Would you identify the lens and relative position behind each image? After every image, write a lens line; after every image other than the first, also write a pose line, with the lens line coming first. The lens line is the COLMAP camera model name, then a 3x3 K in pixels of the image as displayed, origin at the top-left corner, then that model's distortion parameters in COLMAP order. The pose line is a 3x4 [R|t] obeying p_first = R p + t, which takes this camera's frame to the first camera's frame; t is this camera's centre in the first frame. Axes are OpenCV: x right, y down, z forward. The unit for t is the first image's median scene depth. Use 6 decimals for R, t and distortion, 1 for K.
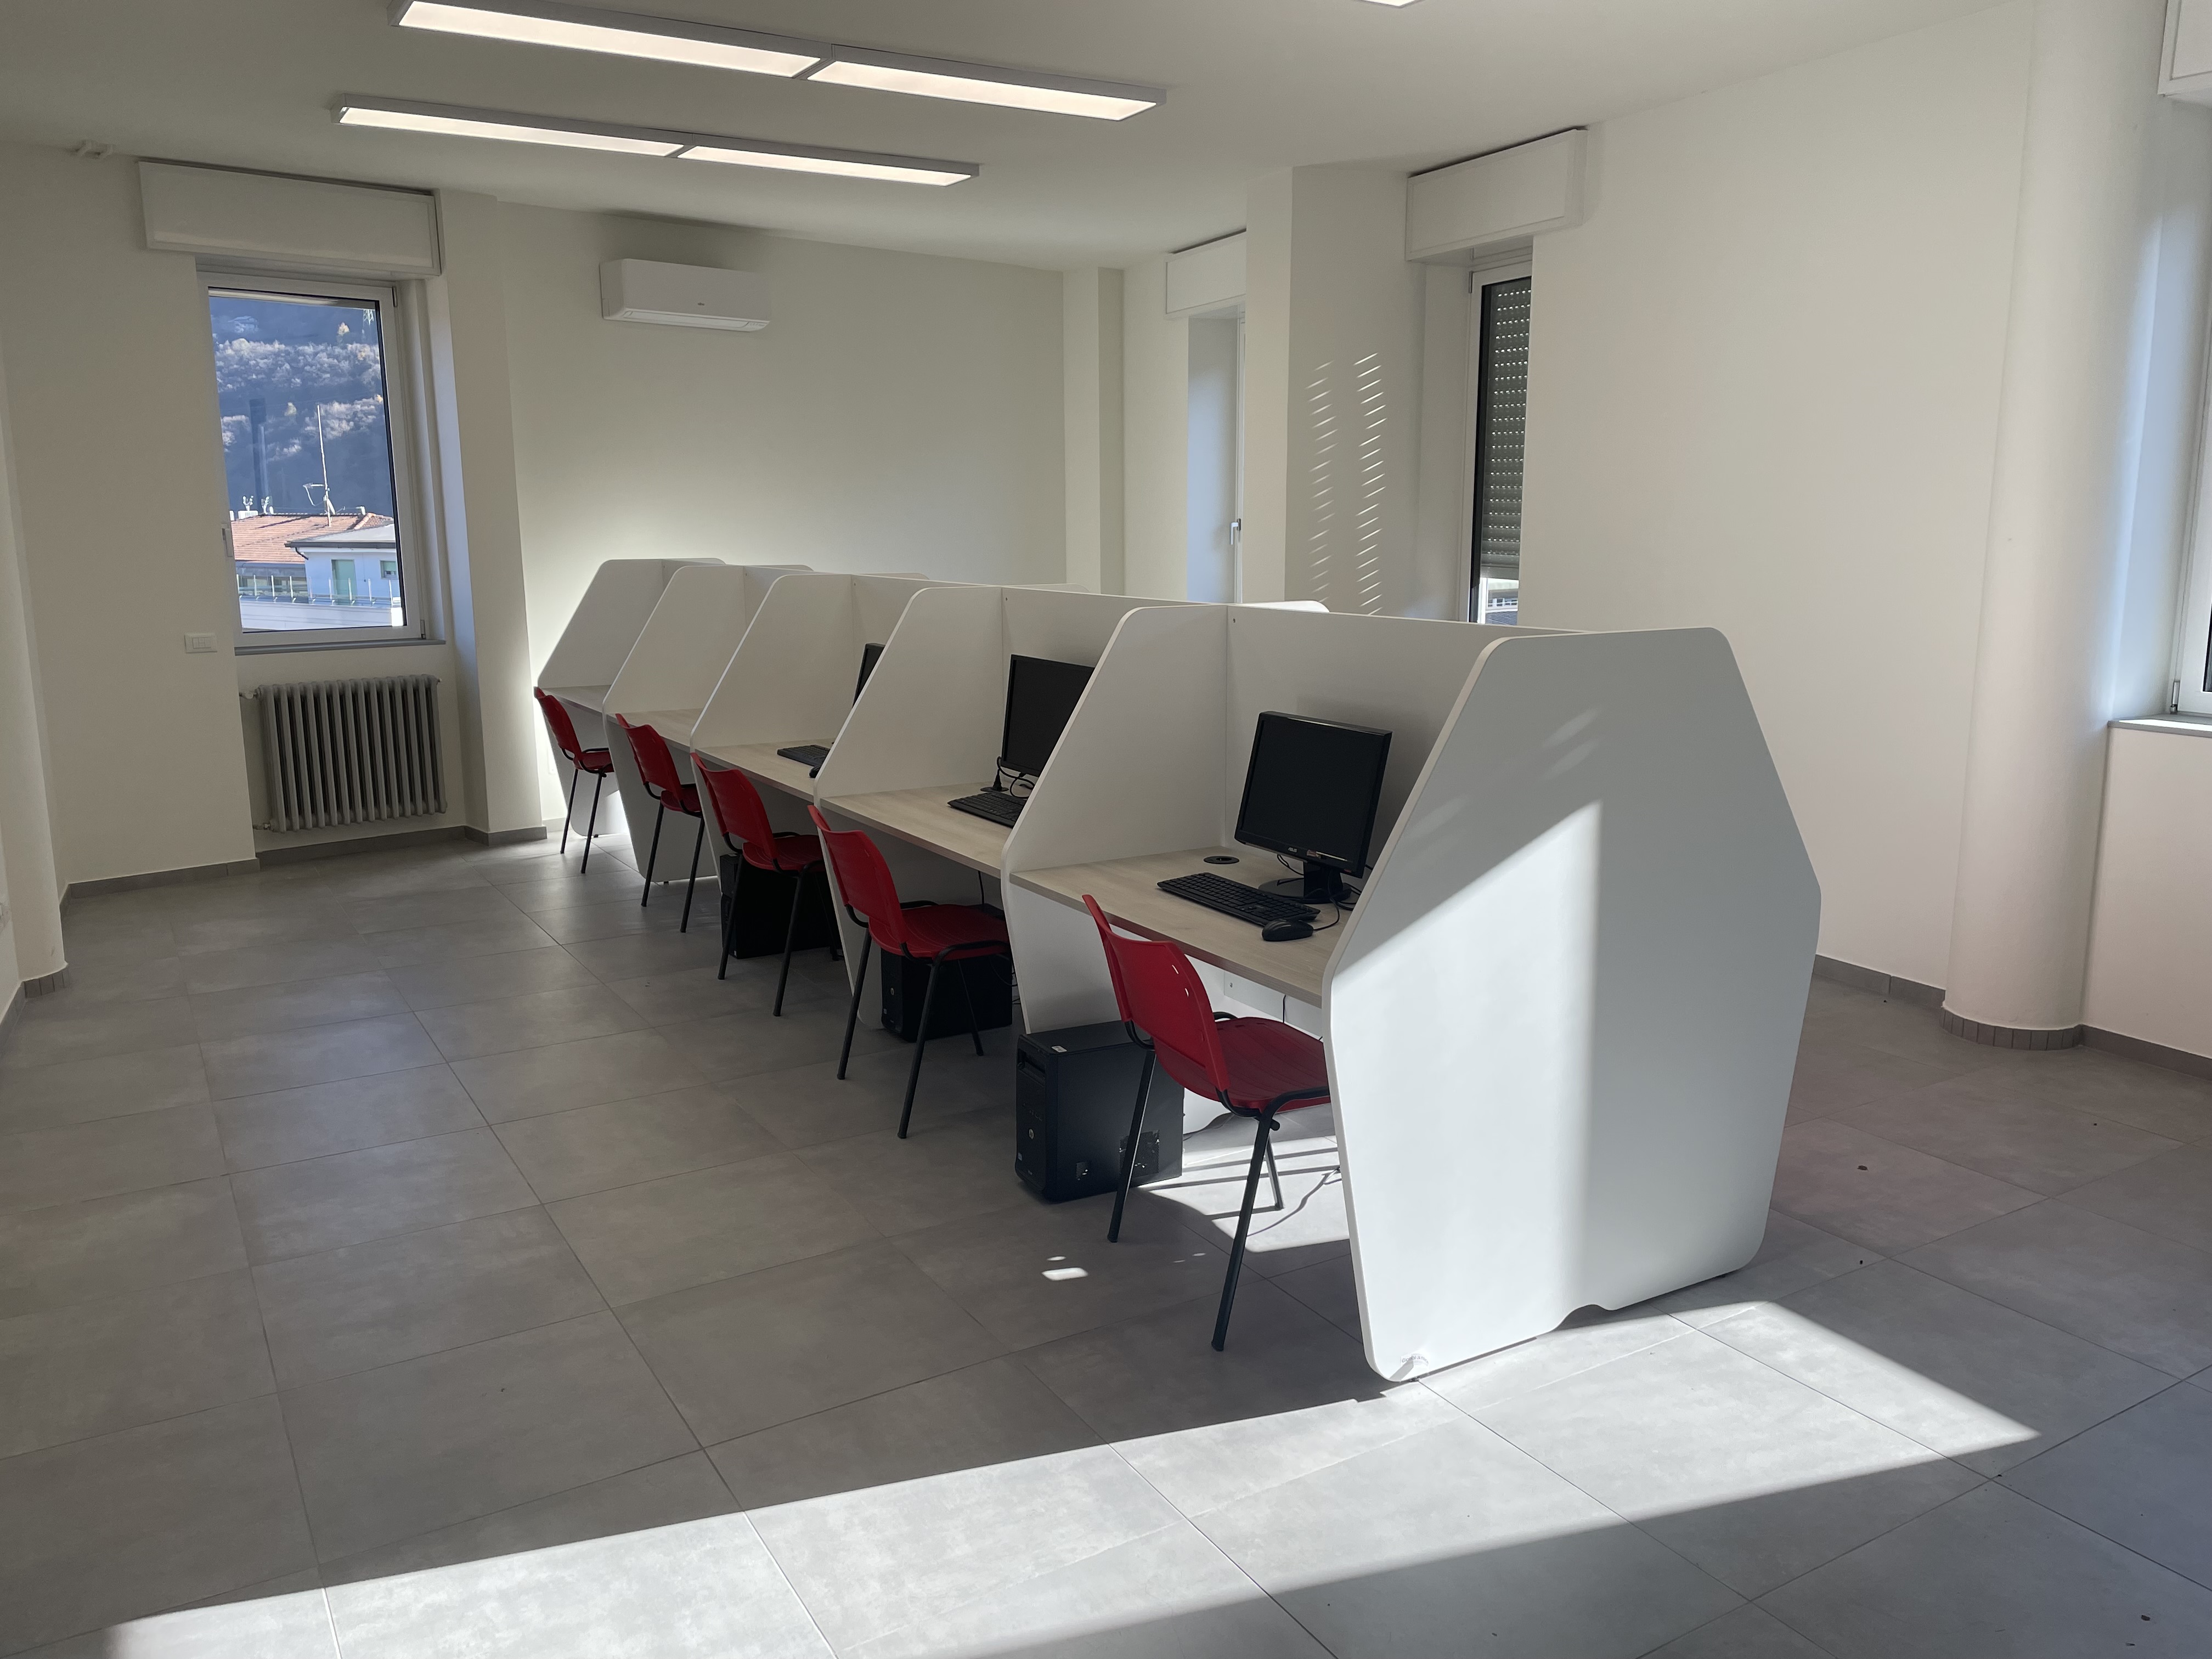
lens RADIAL K [[1662.4, 0, 1126.1], [0, 1662.4, 823.4], [0, 0, 1]] dist [0.010565, -0.011491]
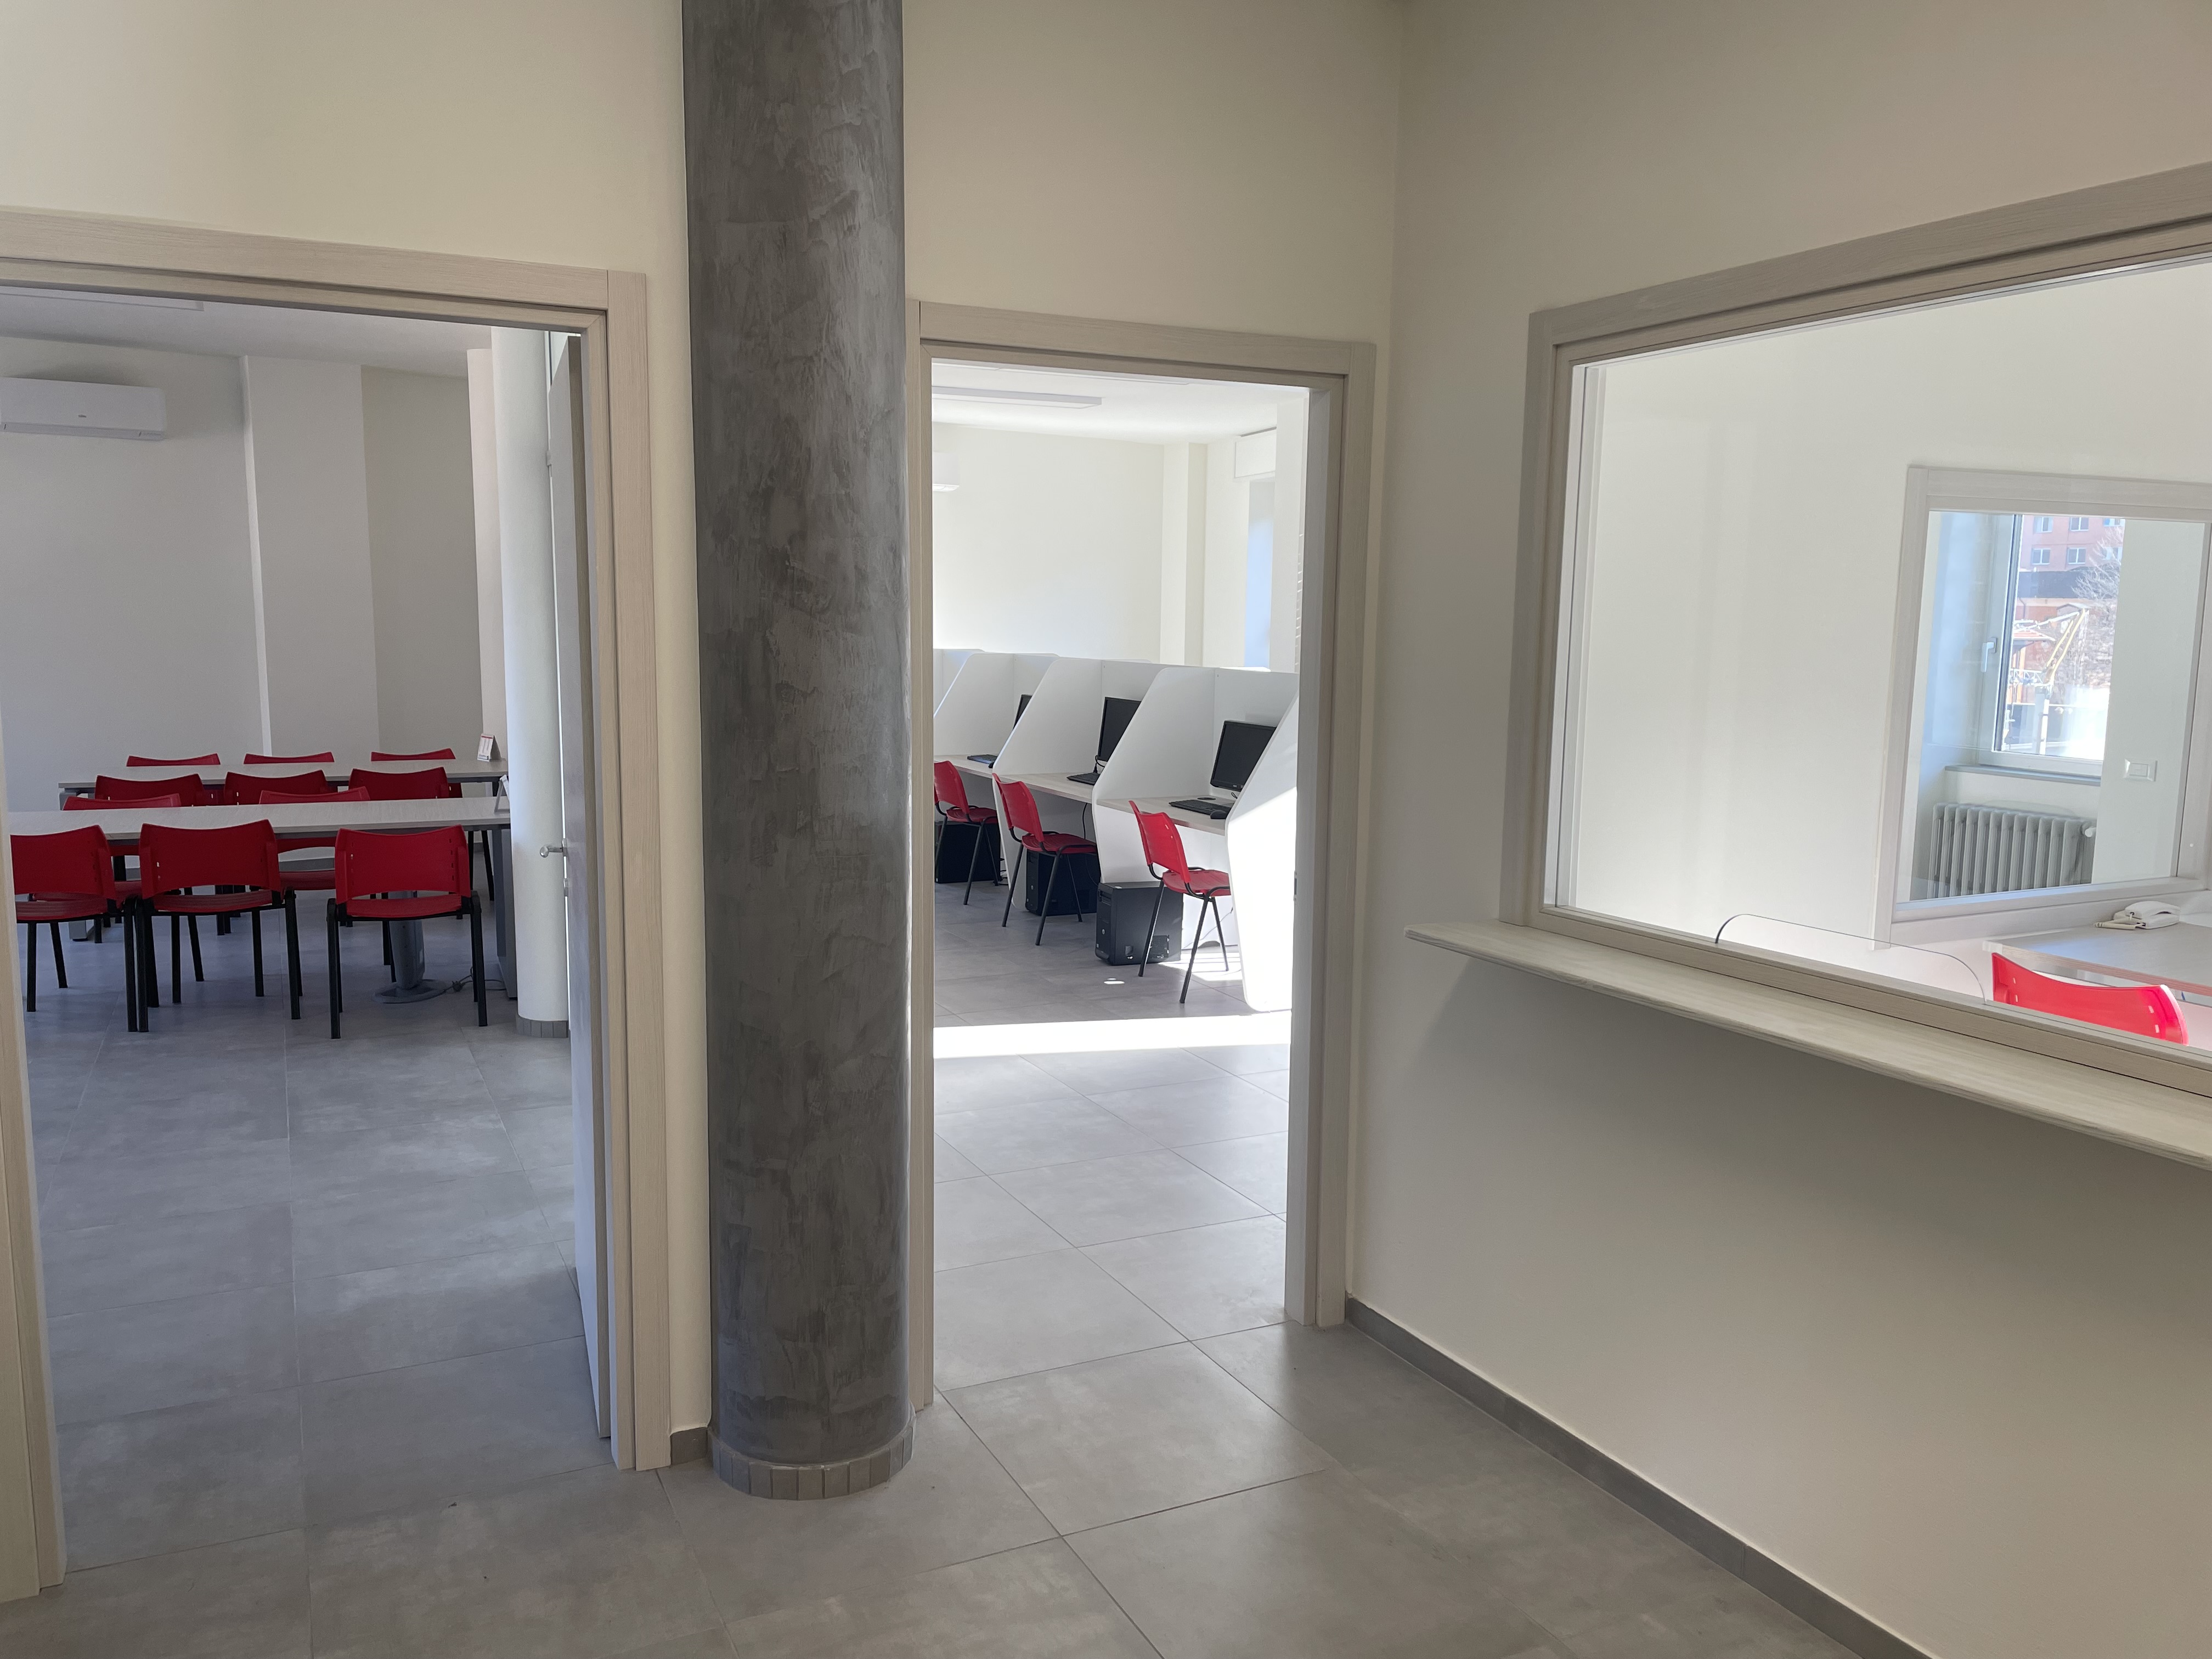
lens RADIAL K [[1662.4, 0, 1099.0], [0, 1662.4, 832.2], [0, 0, 1]] dist [0.010565, -0.011491]
pose [[0.995331, 0.021020, -0.094207, 0.100022], [-0.026367, 0.998089, -0.055876, 0.147756], [0.092853, 0.058099, 0.993983, -0.790542]]
